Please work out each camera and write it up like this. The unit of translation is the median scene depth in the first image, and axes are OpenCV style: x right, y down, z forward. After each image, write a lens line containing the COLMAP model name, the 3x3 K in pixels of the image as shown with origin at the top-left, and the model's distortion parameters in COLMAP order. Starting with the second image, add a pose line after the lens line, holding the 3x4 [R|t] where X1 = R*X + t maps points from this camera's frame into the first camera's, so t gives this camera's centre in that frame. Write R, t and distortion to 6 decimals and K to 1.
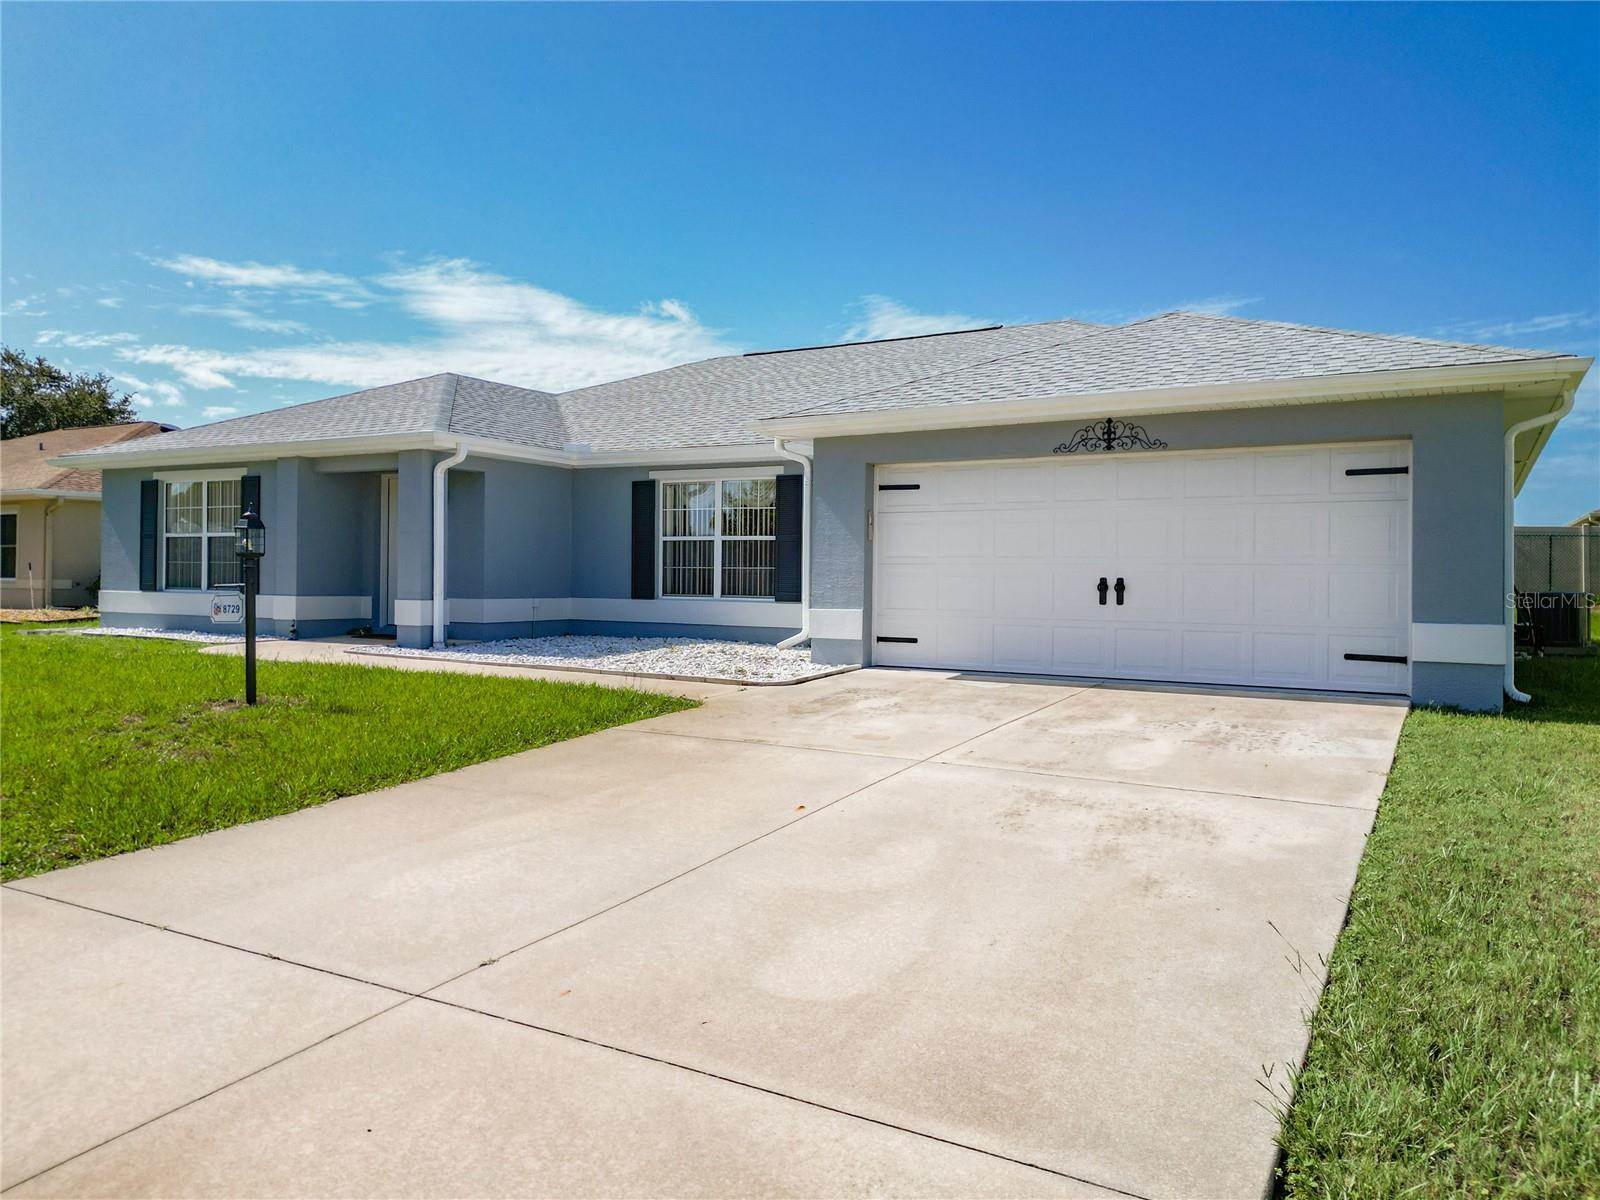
lens RADIAL K [[1136.6, 0, 806.0], [0, 1136.6, 597.1], [0, 0, 1]] dist [0.036925, -0.027451]
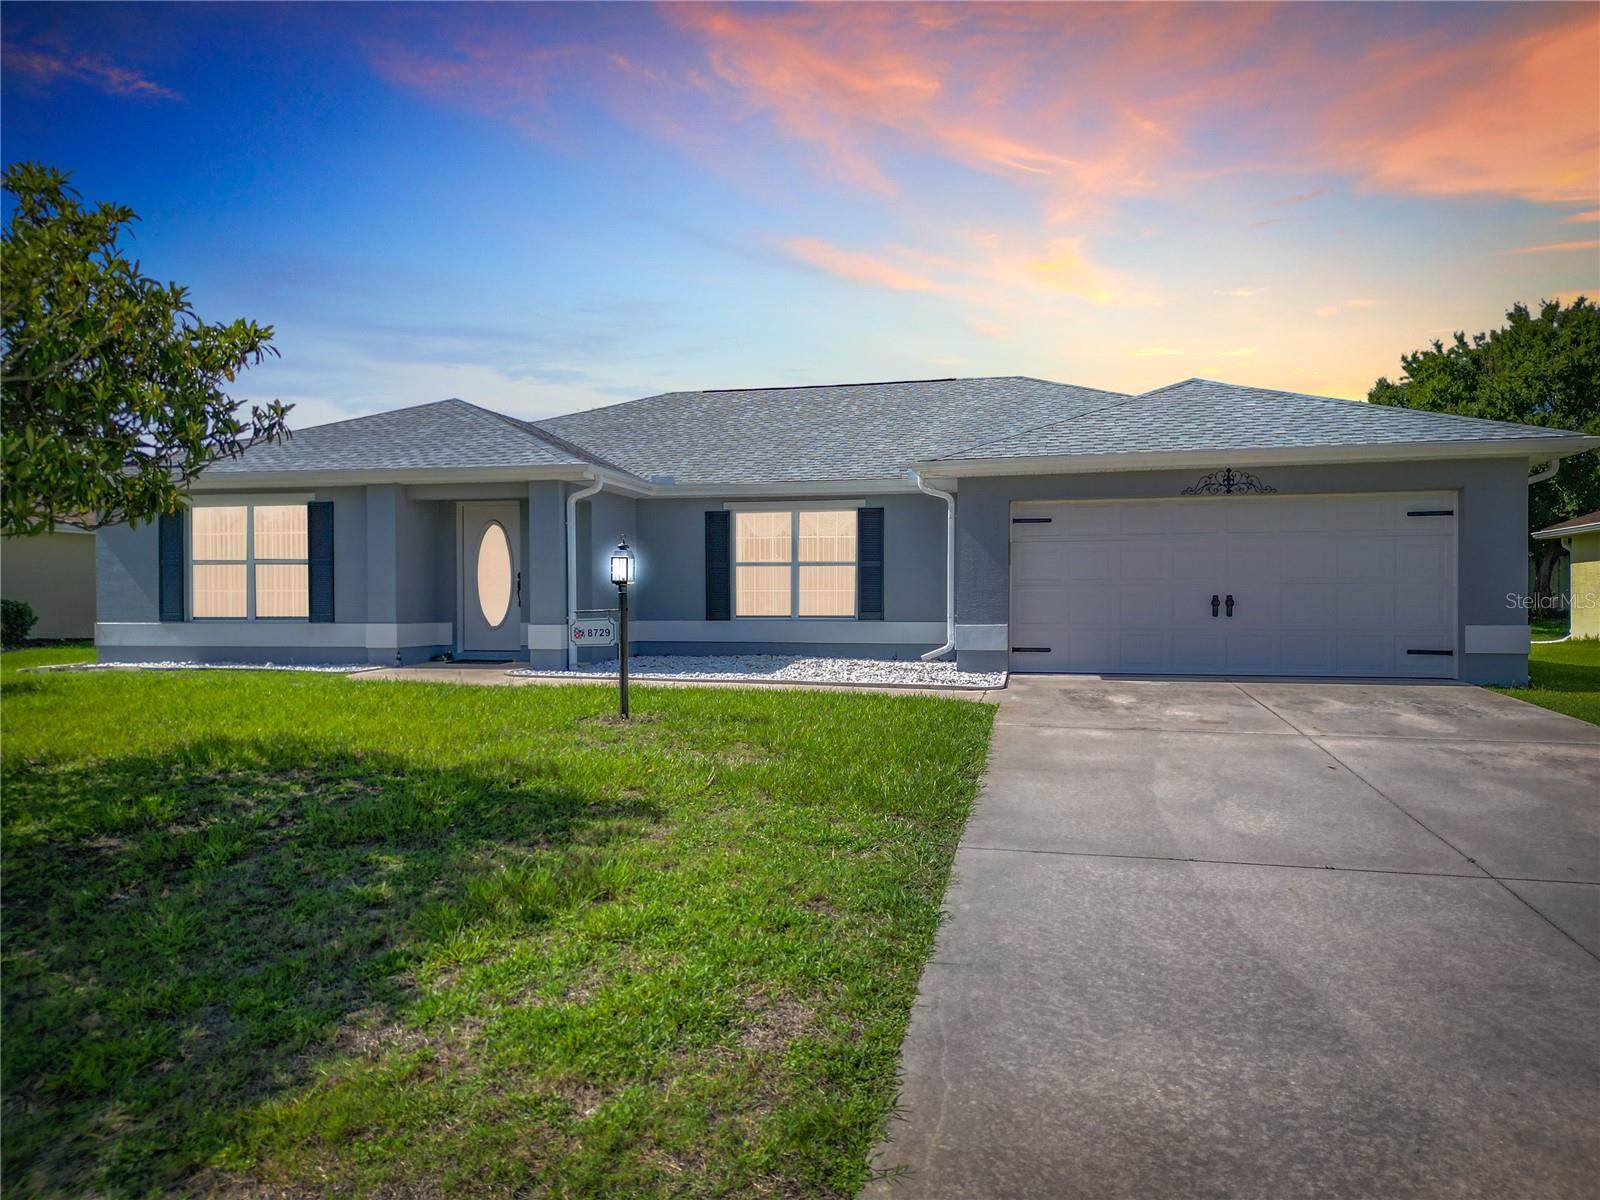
lens RADIAL K [[1136.6, 0, 795.4], [0, 1136.6, 614.2], [0, 0, 1]] dist [0.036925, -0.027451]
pose [[0.959751, -0.016349, 0.280374, -0.472686], [0.017330, 0.999849, -0.001020, -0.002348], [-0.280315, 0.005838, 0.959890, -0.065344]]
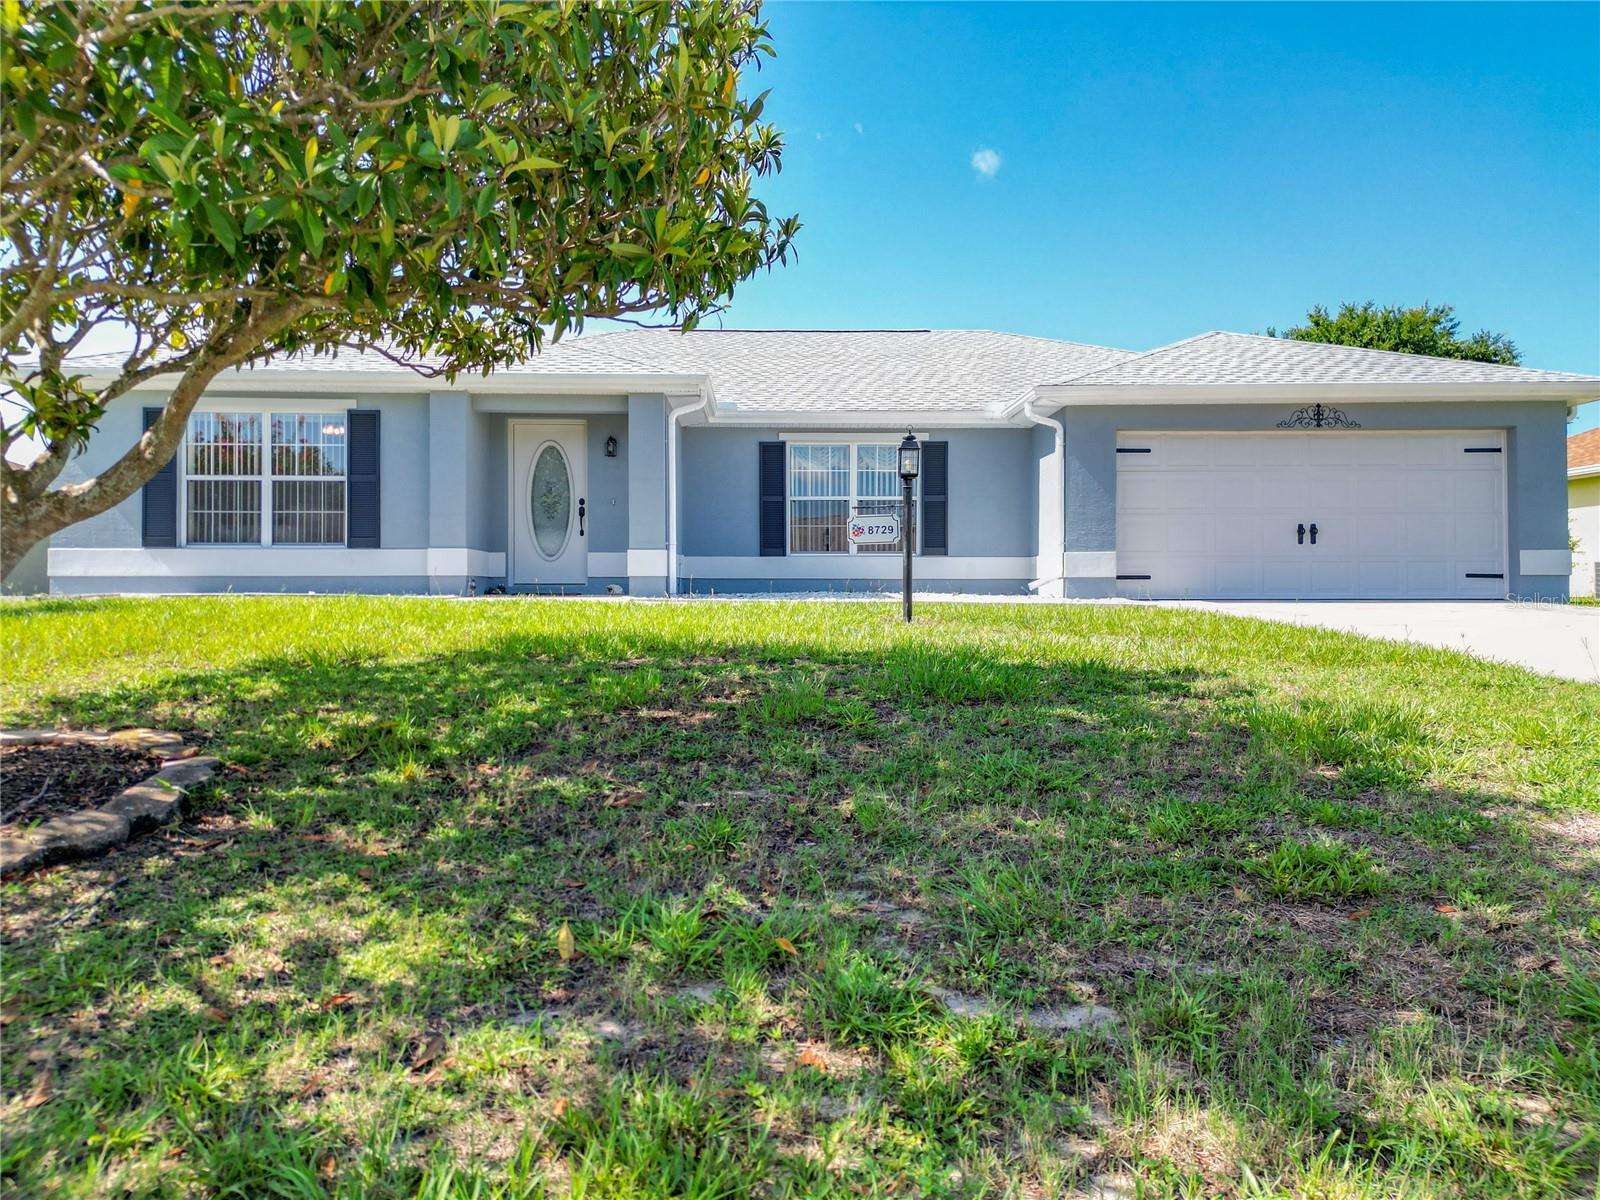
lens RADIAL K [[1136.6, 0, 795.9], [0, 1136.6, 582.9], [0, 0, 1]] dist [0.036925, -0.027451]
pose [[0.861238, -0.008499, 0.508131, -0.816247], [0.020230, 0.999641, -0.017569, 0.055895], [-0.507799, 0.025411, 0.861101, 0.136986]]
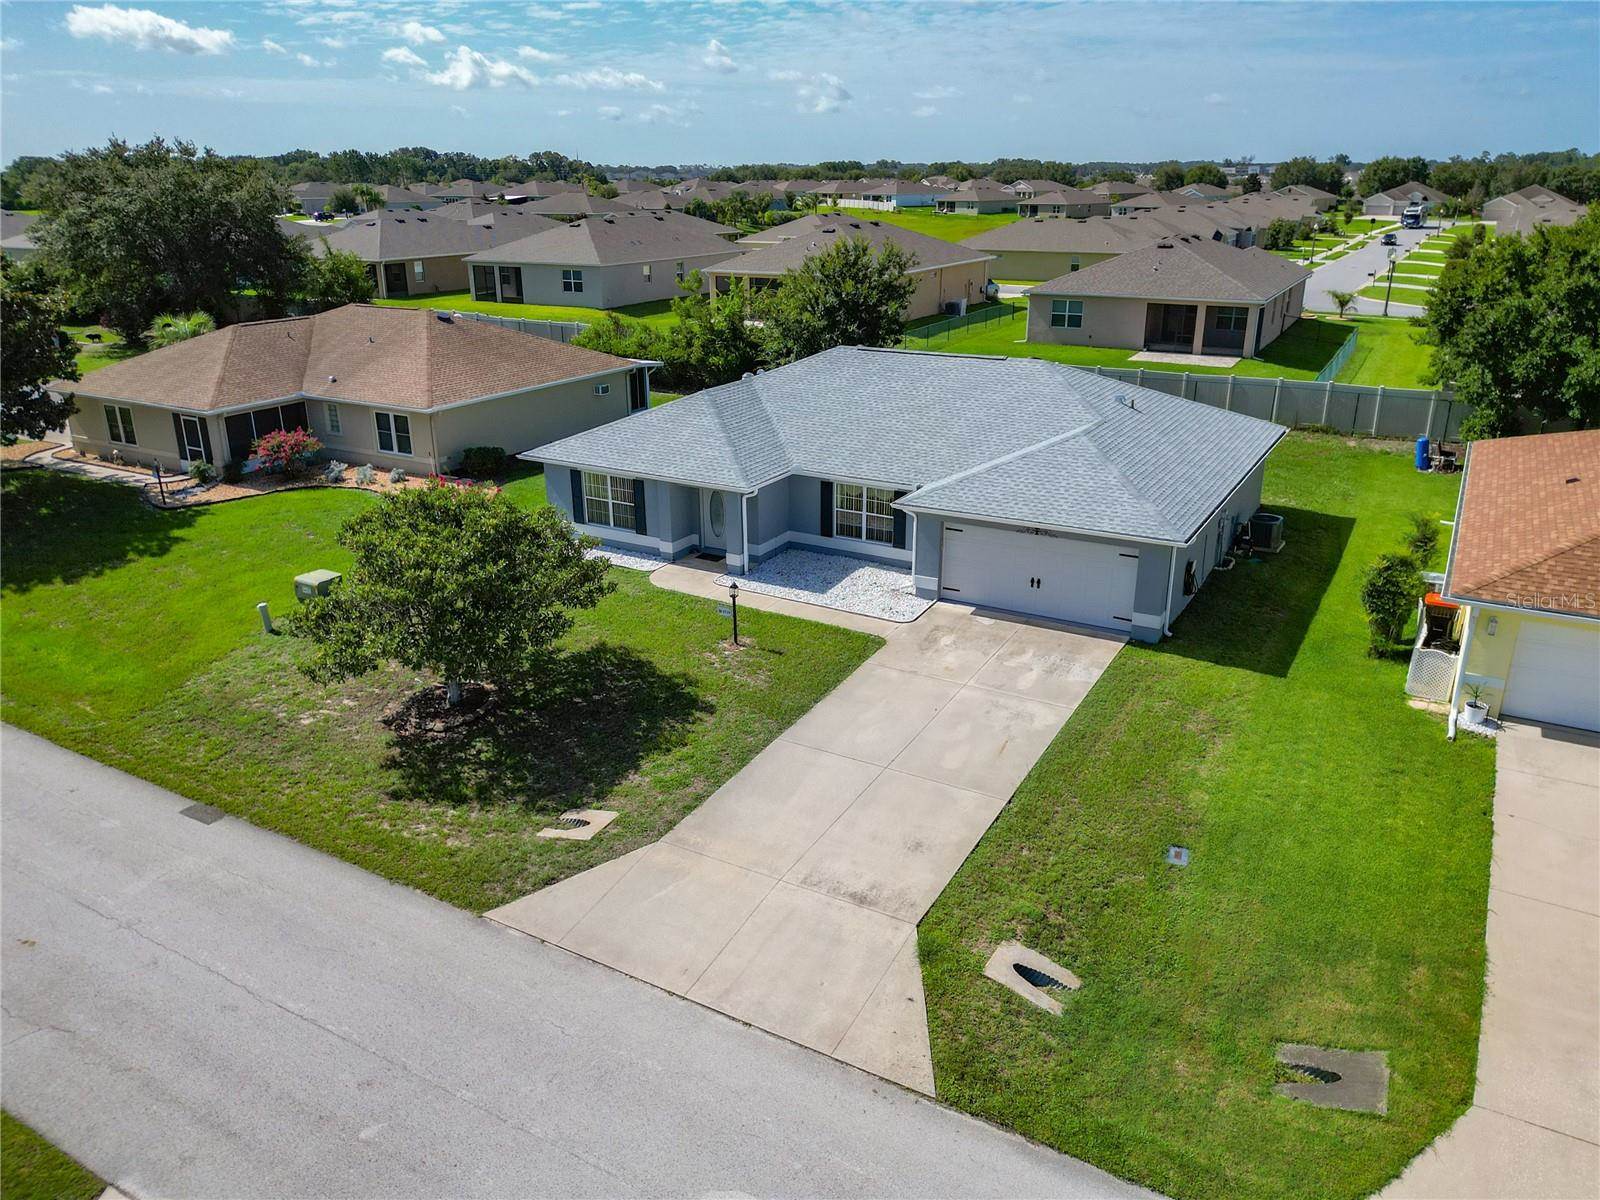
lens RADIAL K [[1136.6, 0, 790.6], [0, 1136.6, 595.1], [0, 0, 1]] dist [0.036925, -0.027451]
pose [[0.999725, -0.005769, -0.022735, -0.205899], [0.012802, 0.946376, 0.322815, -0.730541], [0.019654, -0.323017, 0.946189, -1.311000]]
